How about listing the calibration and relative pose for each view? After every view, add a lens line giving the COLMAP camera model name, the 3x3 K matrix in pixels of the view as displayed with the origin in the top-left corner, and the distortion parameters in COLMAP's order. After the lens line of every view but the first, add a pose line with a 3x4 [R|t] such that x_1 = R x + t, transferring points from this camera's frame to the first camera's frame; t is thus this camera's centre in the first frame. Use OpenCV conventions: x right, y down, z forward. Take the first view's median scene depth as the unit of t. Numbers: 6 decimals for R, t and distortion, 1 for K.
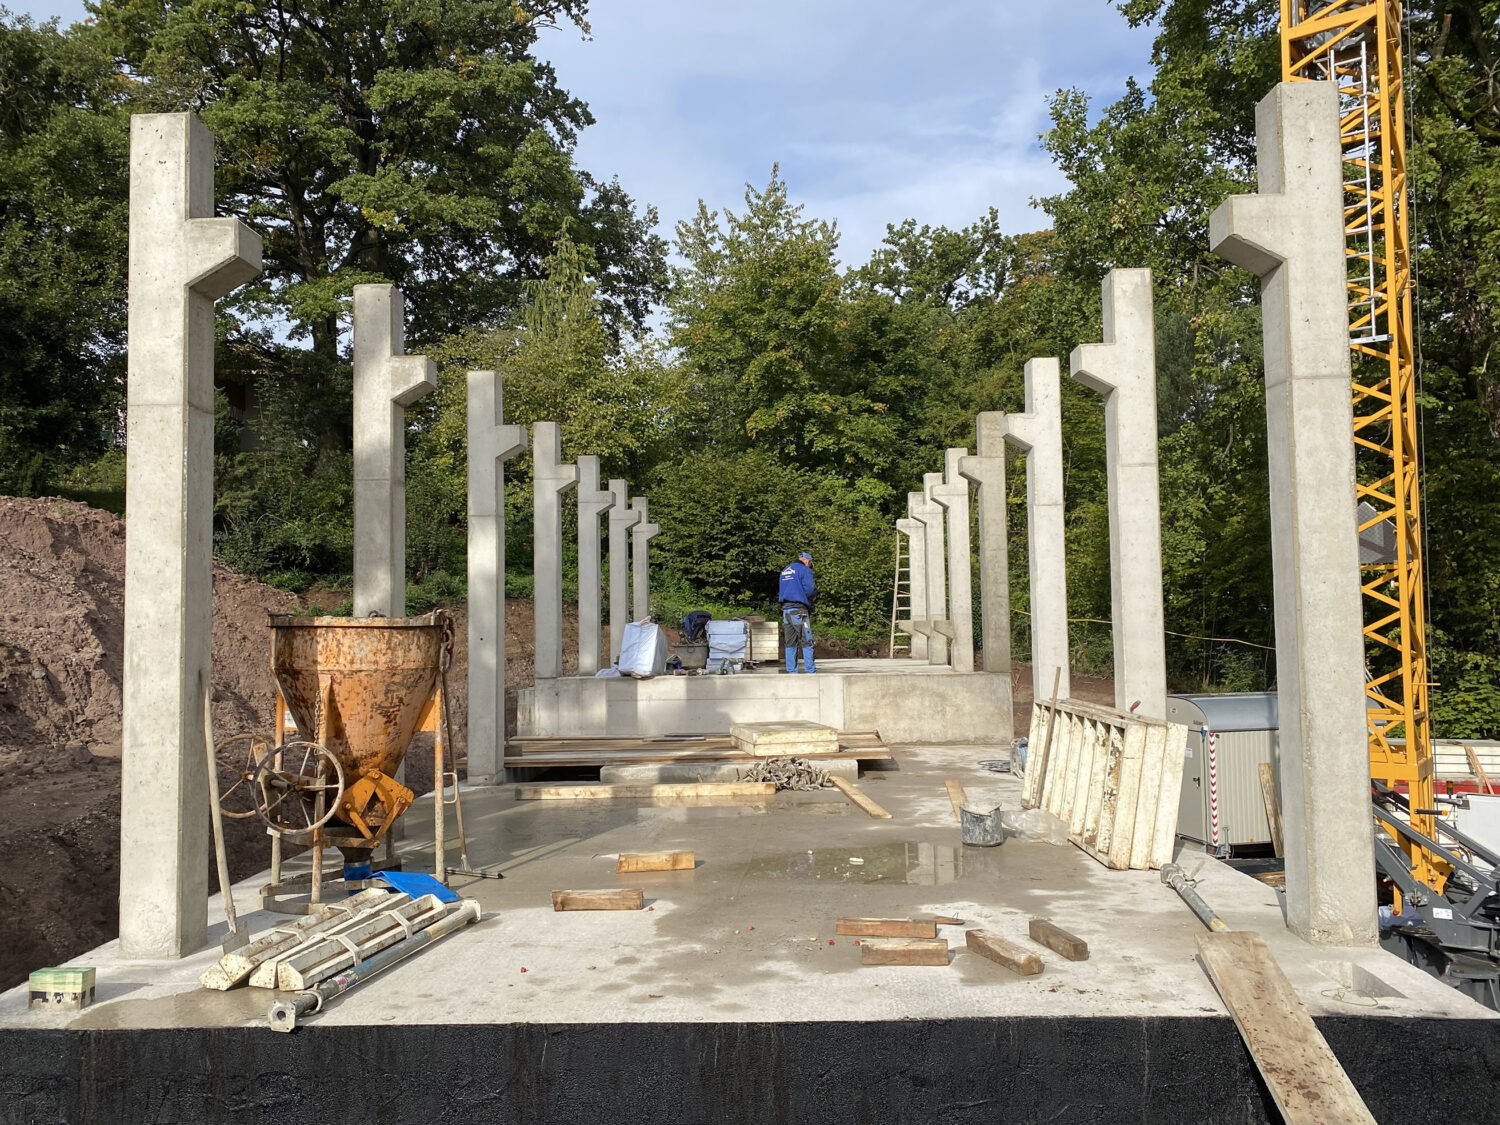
lens RADIAL K [[1220.2, 0, 750.0], [0, 1220.2, 562.5], [0, 0, 1]] dist [0.002270, 0.000456]
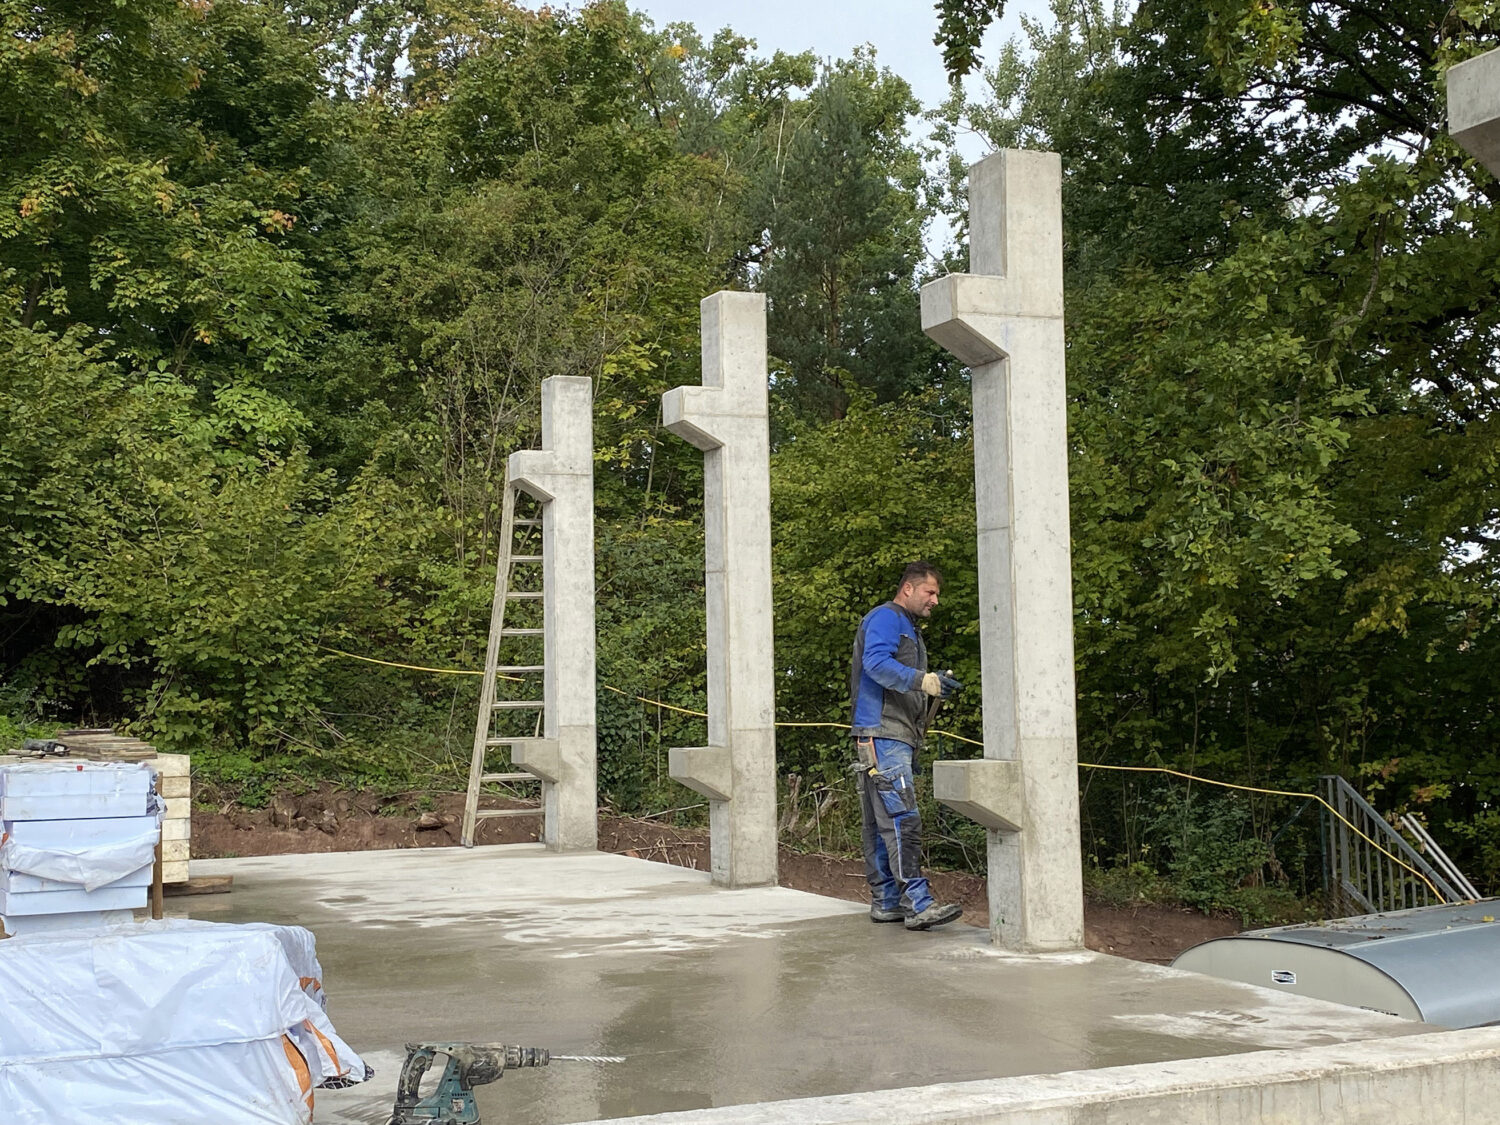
lens RADIAL K [[1884.3, 0, 750.0], [0, 1884.3, 562.5], [0, 0, 1]] dist [0.025084, -0.004858]
pose [[0.882731, 0.030736, 0.468873, -0.052689], [-0.016871, 0.999288, -0.033743, 0.010188], [-0.469576, 0.021876, 0.882621, 0.354930]]
